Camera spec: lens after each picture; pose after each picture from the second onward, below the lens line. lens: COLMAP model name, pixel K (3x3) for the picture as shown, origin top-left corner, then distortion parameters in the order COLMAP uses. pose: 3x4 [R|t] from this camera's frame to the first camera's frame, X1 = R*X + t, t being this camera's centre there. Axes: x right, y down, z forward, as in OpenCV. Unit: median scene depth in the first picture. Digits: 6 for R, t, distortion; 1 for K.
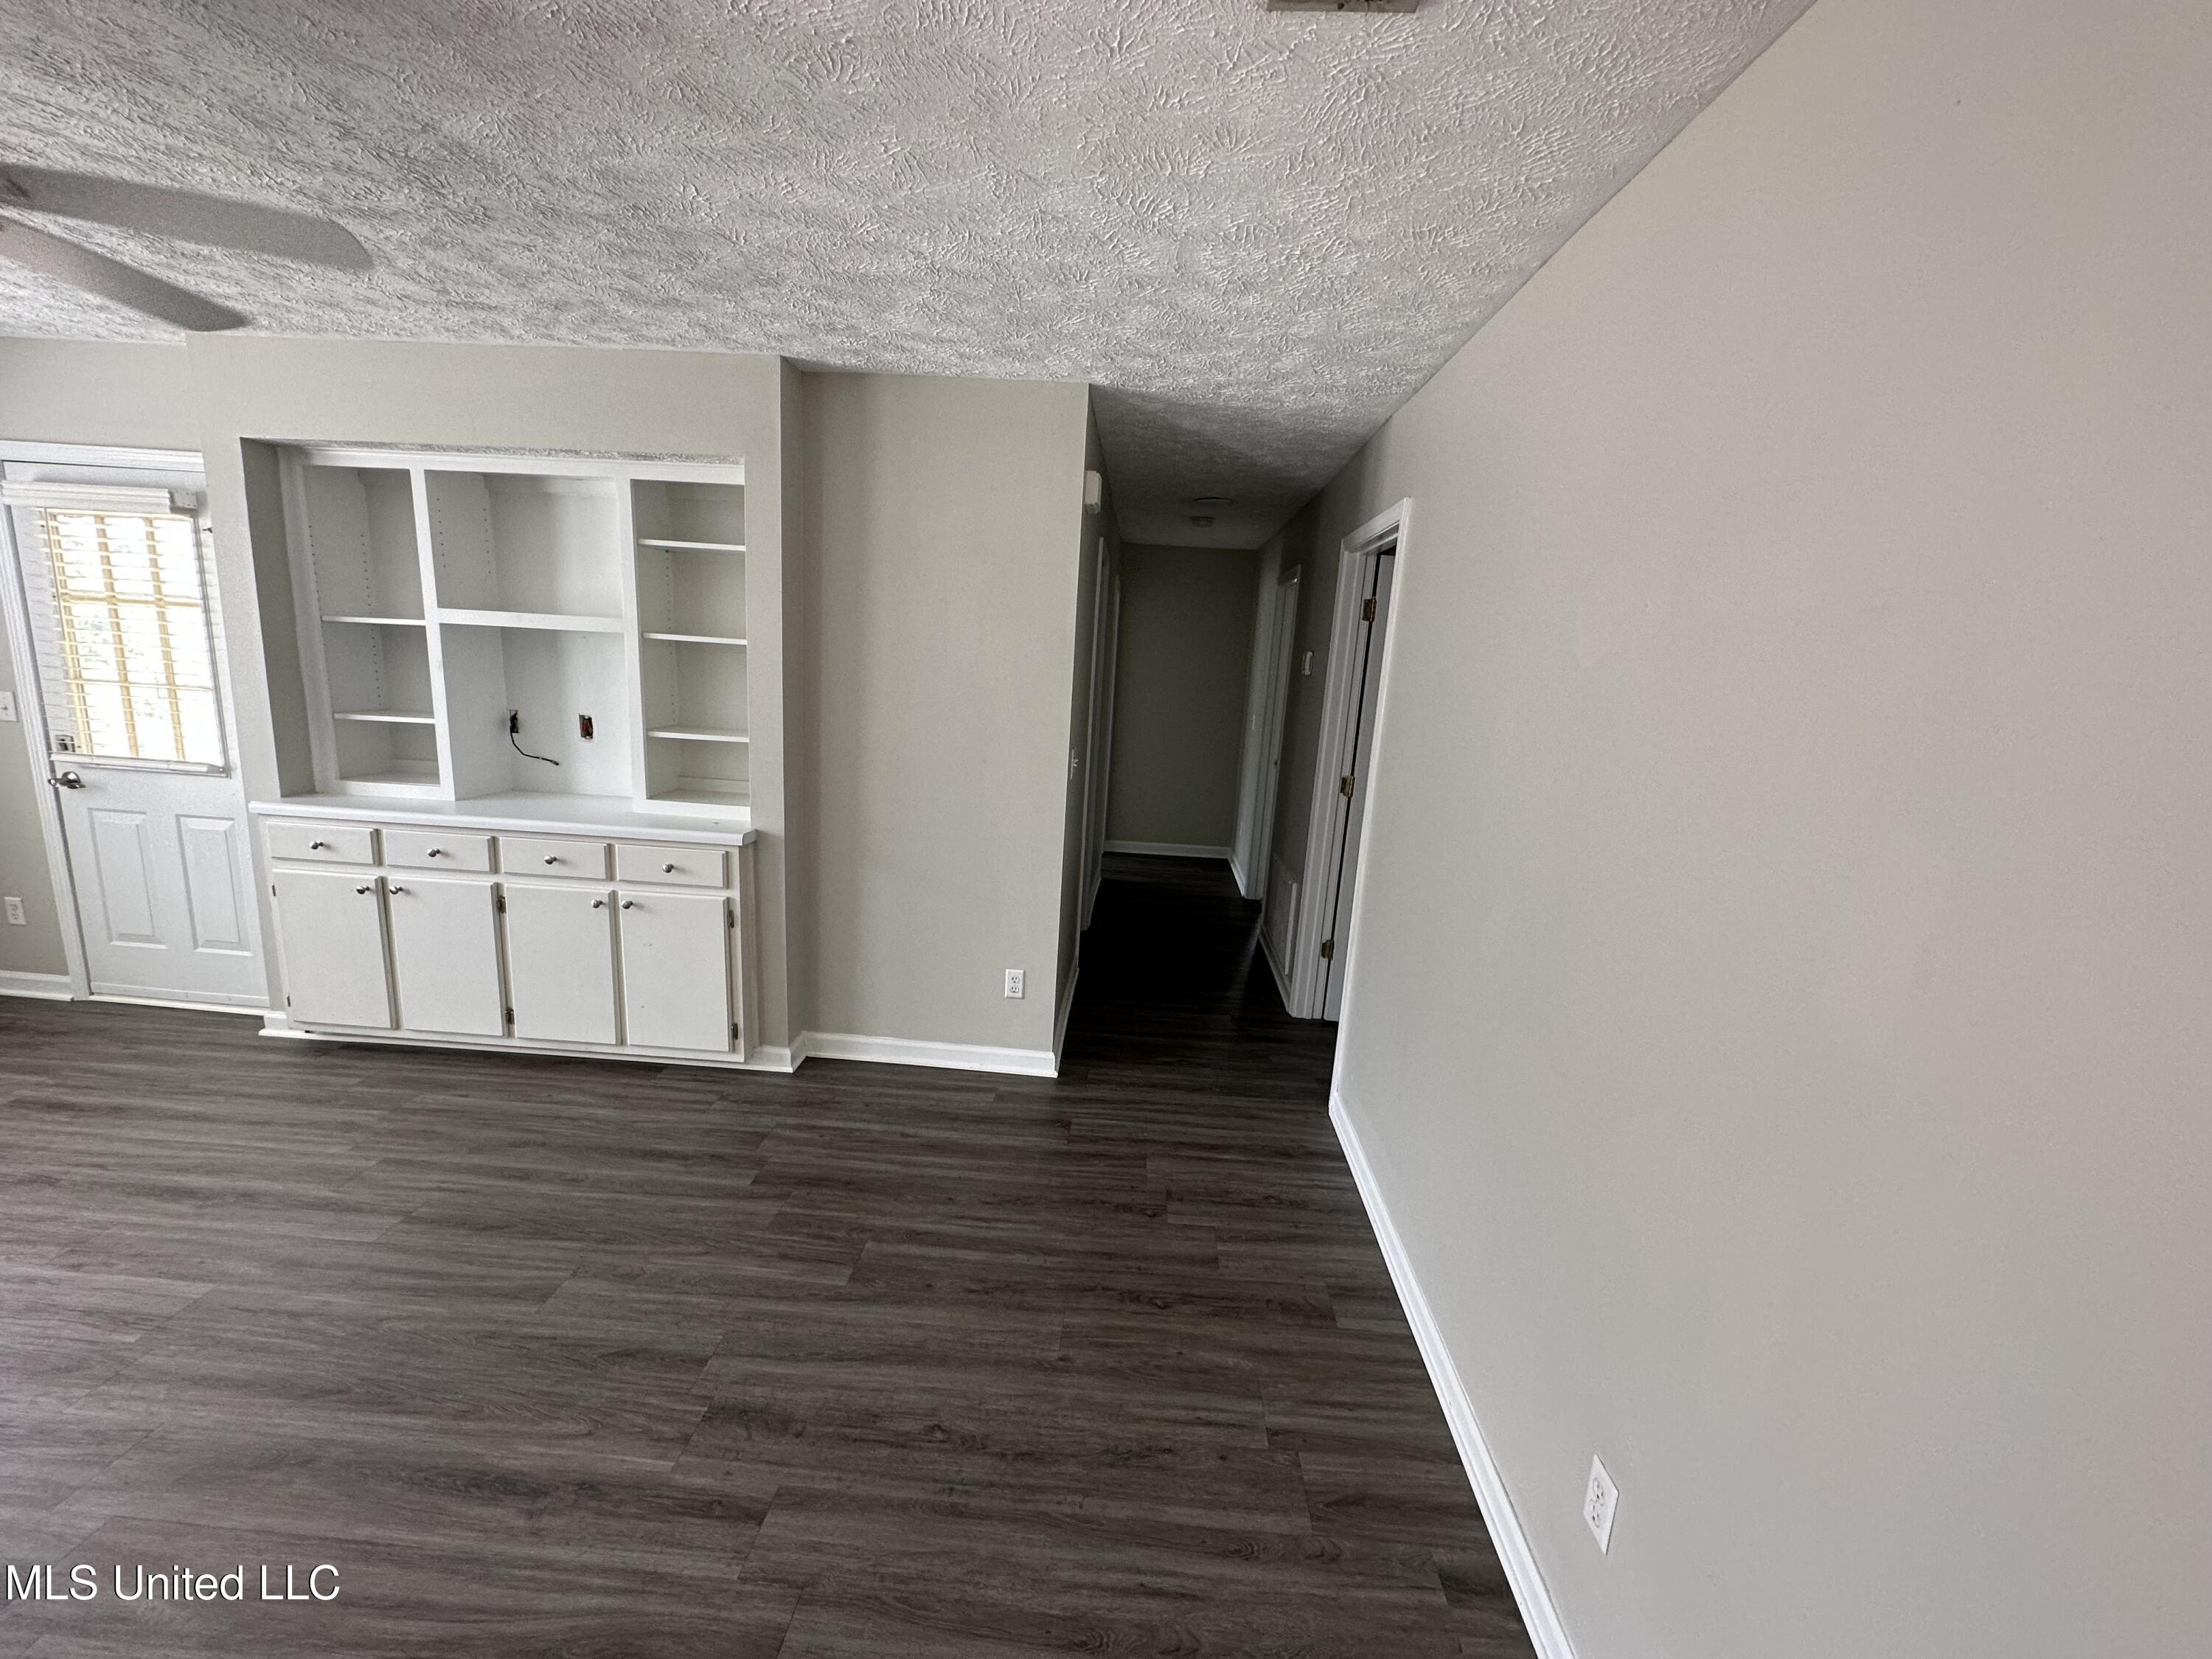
lens RADIAL K [[878.9, 0, 1108.4], [0, 878.9, 827.8], [0, 0, 1]] dist [-0.001276, -0.000162]
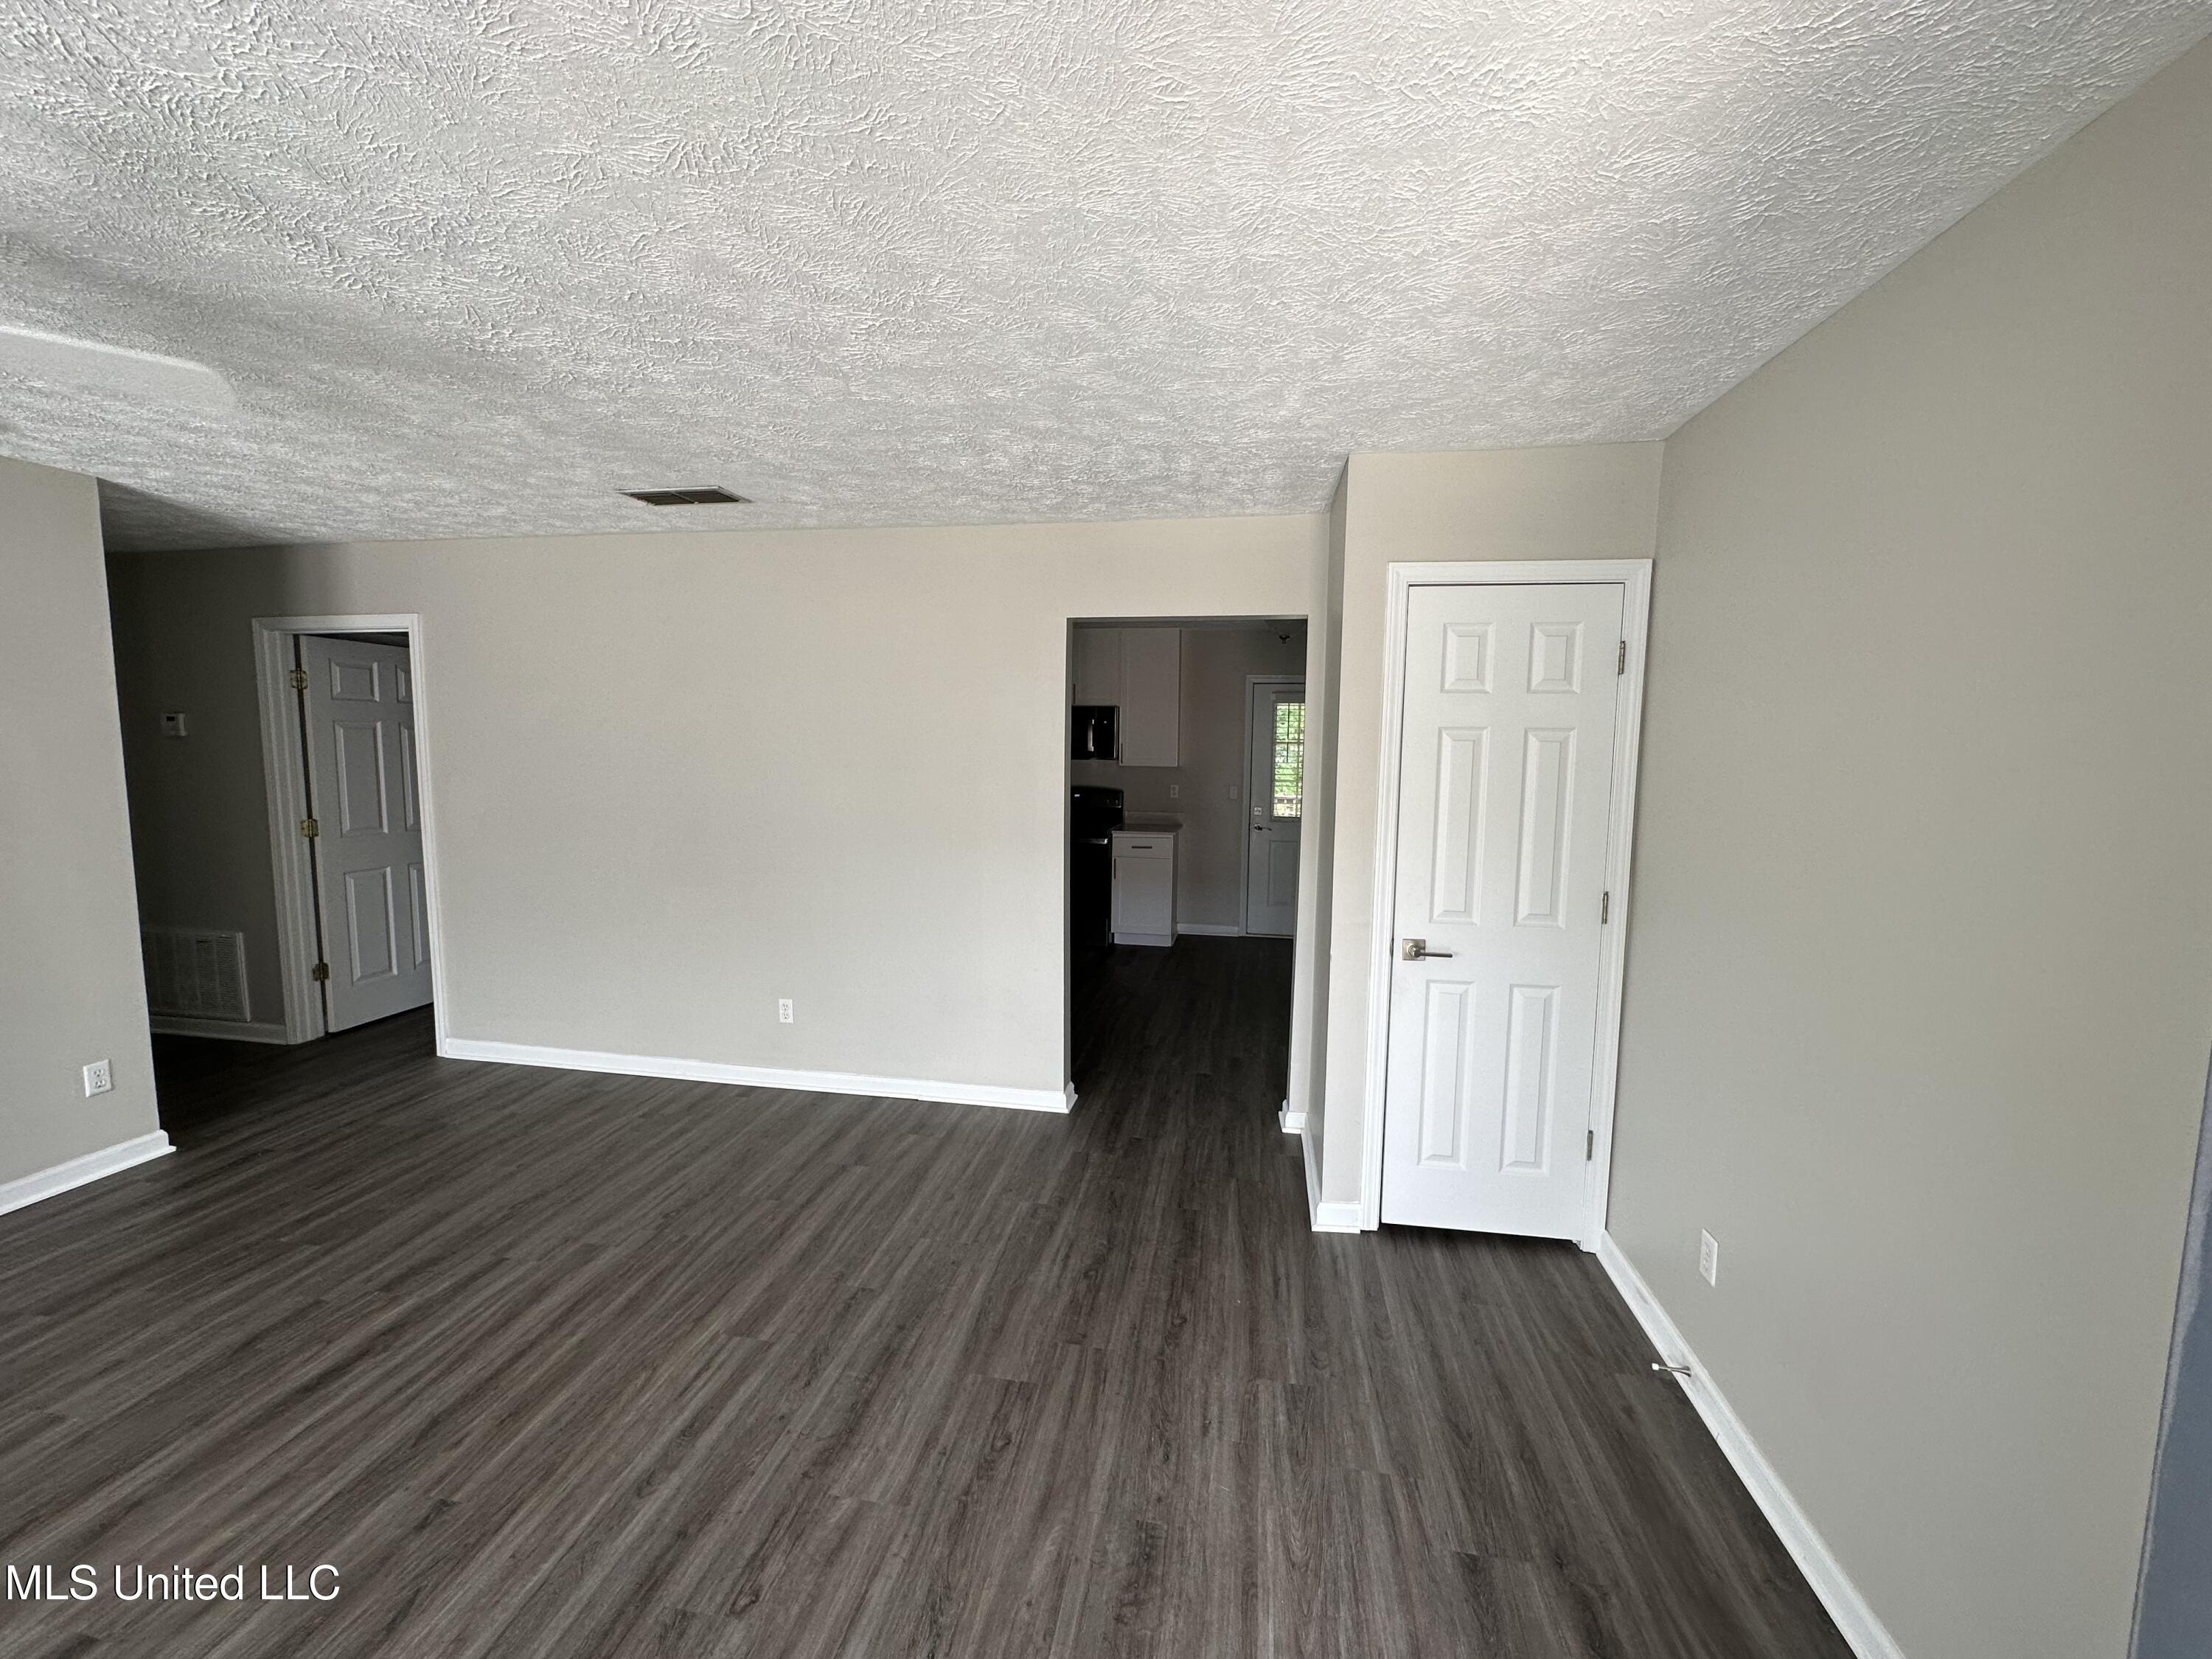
lens RADIAL K [[878.9, 0, 1105.0], [0, 878.9, 828.5], [0, 0, 1]] dist [-0.001276, -0.000162]
pose [[0.126606, -0.160051, 0.978956, -0.910638], [0.187467, 0.972973, 0.134829, -0.007646], [-0.974078, 0.166452, 0.153188, -0.257296]]
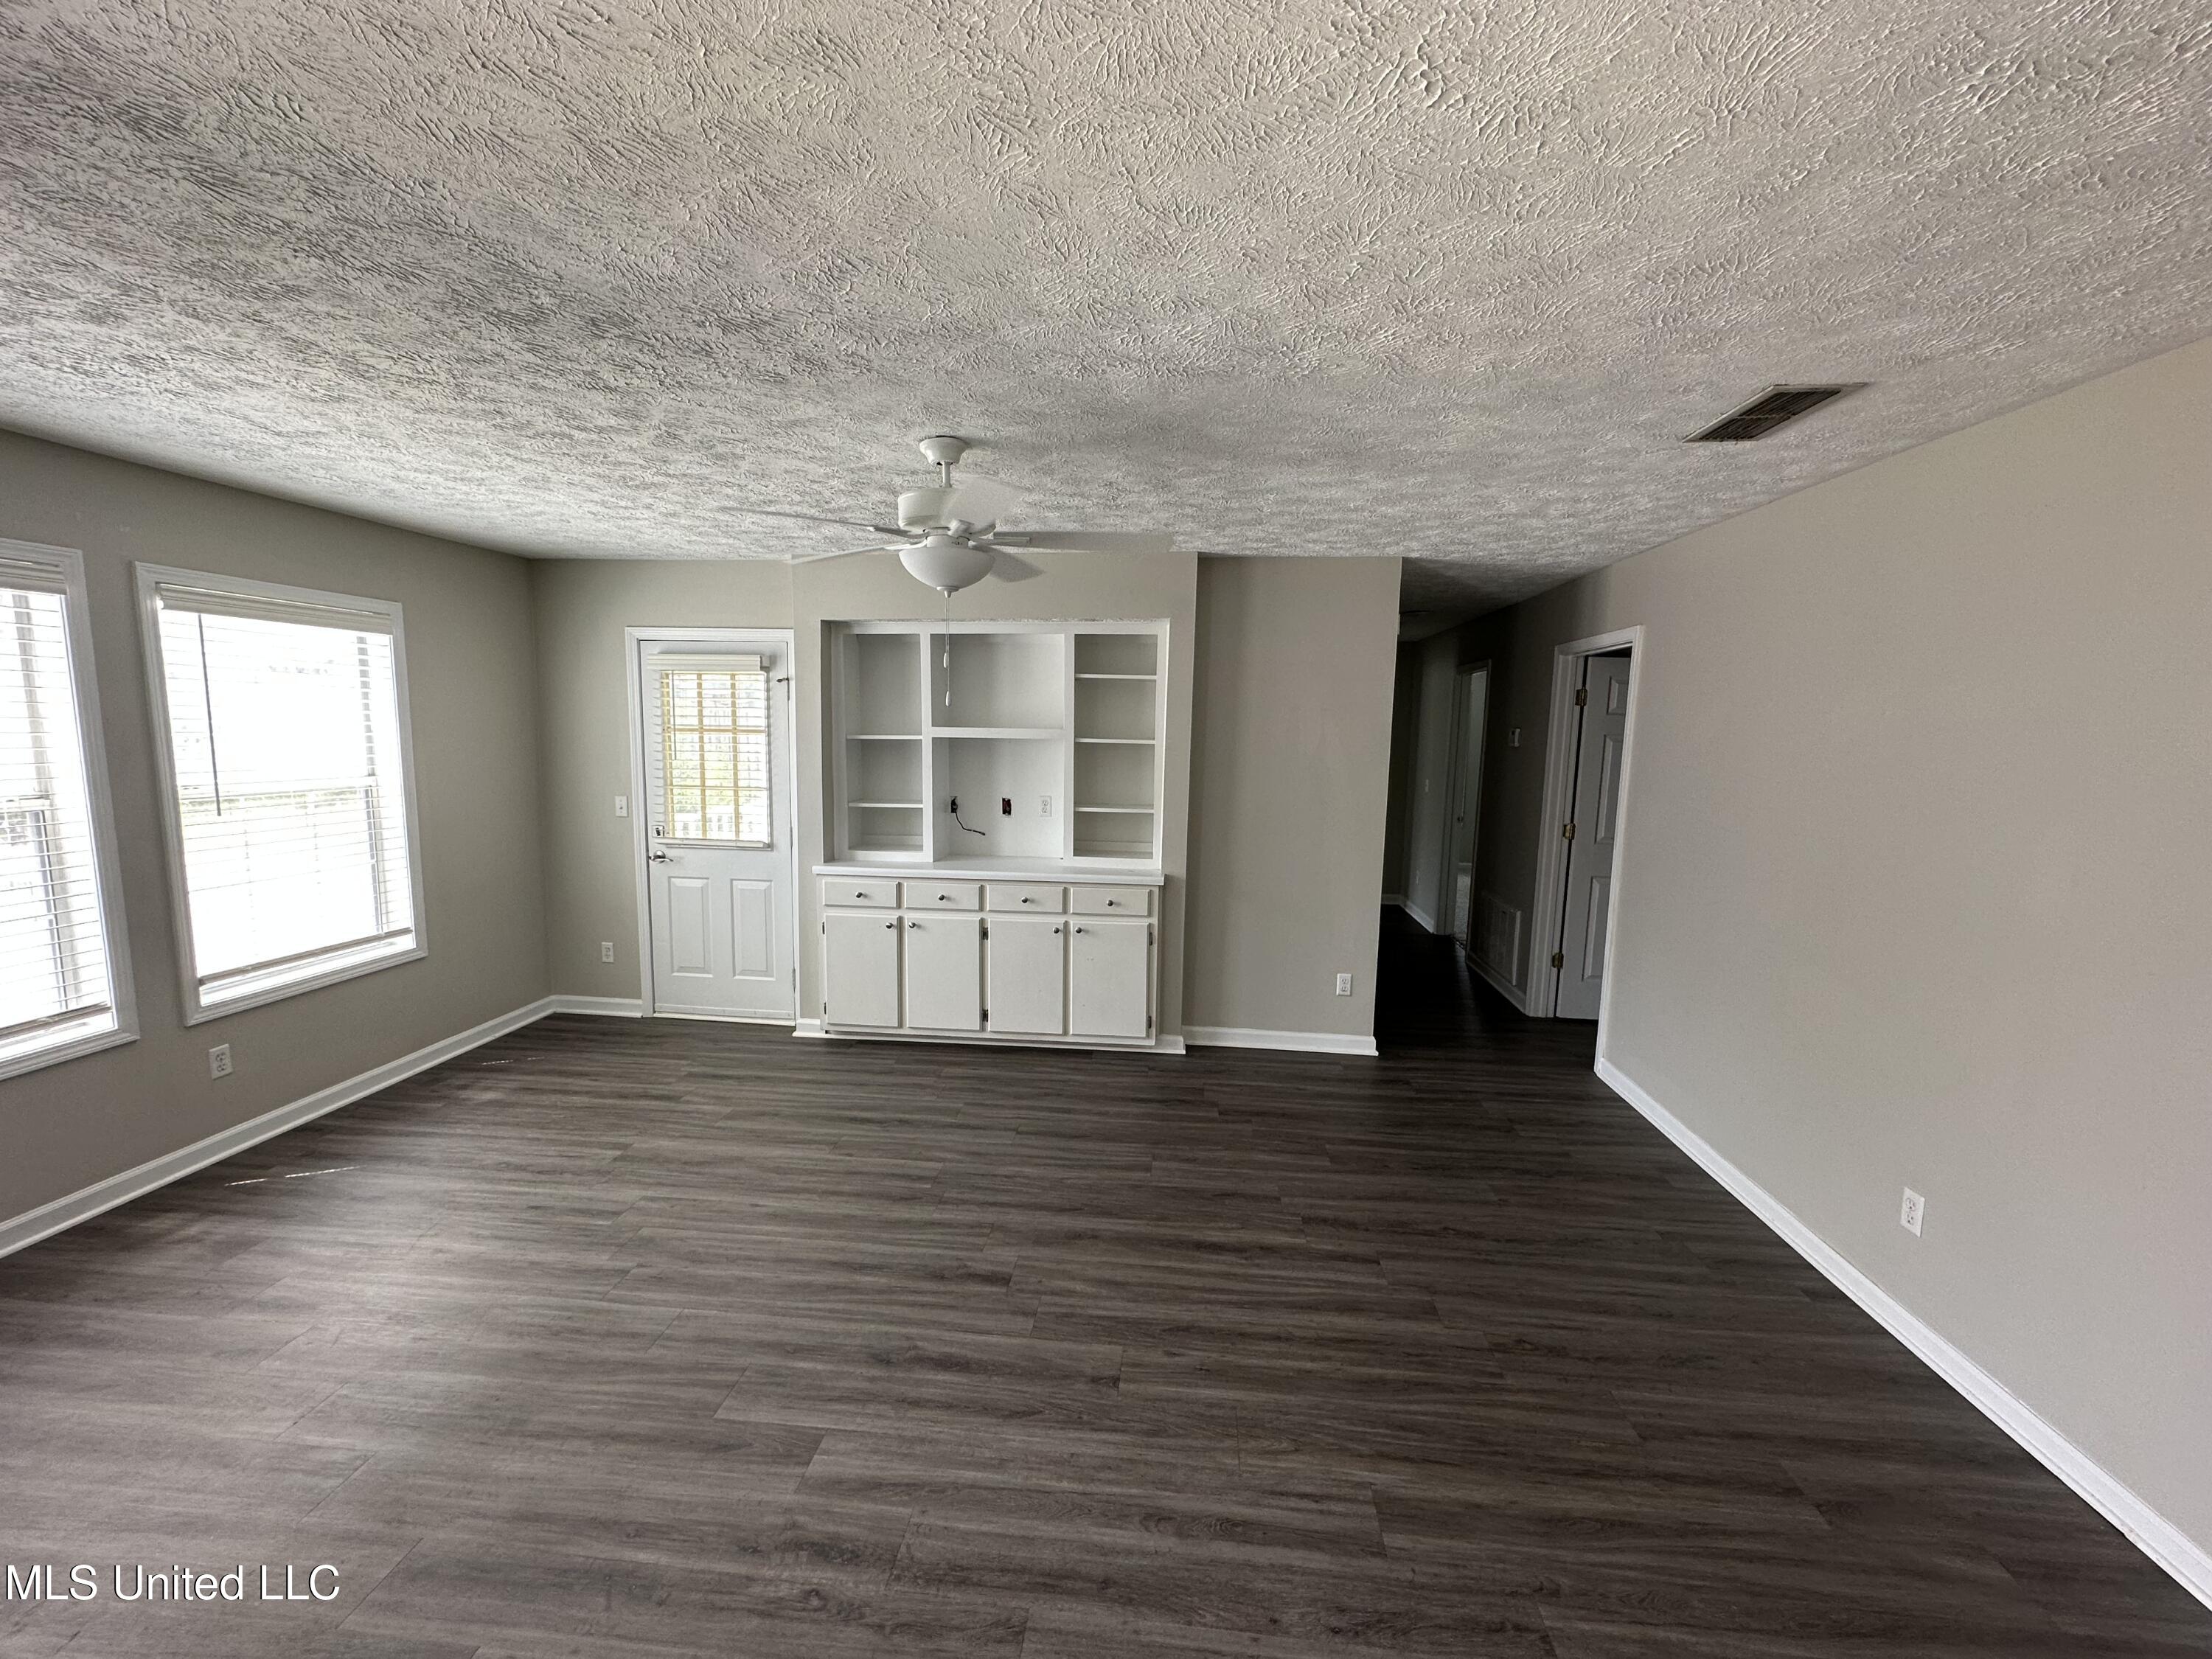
lens RADIAL K [[878.9, 0, 1109.3], [0, 878.9, 829.7], [0, 0, 1]] dist [-0.001276, -0.000162]
pose [[0.997949, -0.034491, -0.053926, -0.413601], [0.030178, 0.996430, -0.078846, 0.039048], [0.056453, 0.077057, 0.995427, -0.405532]]
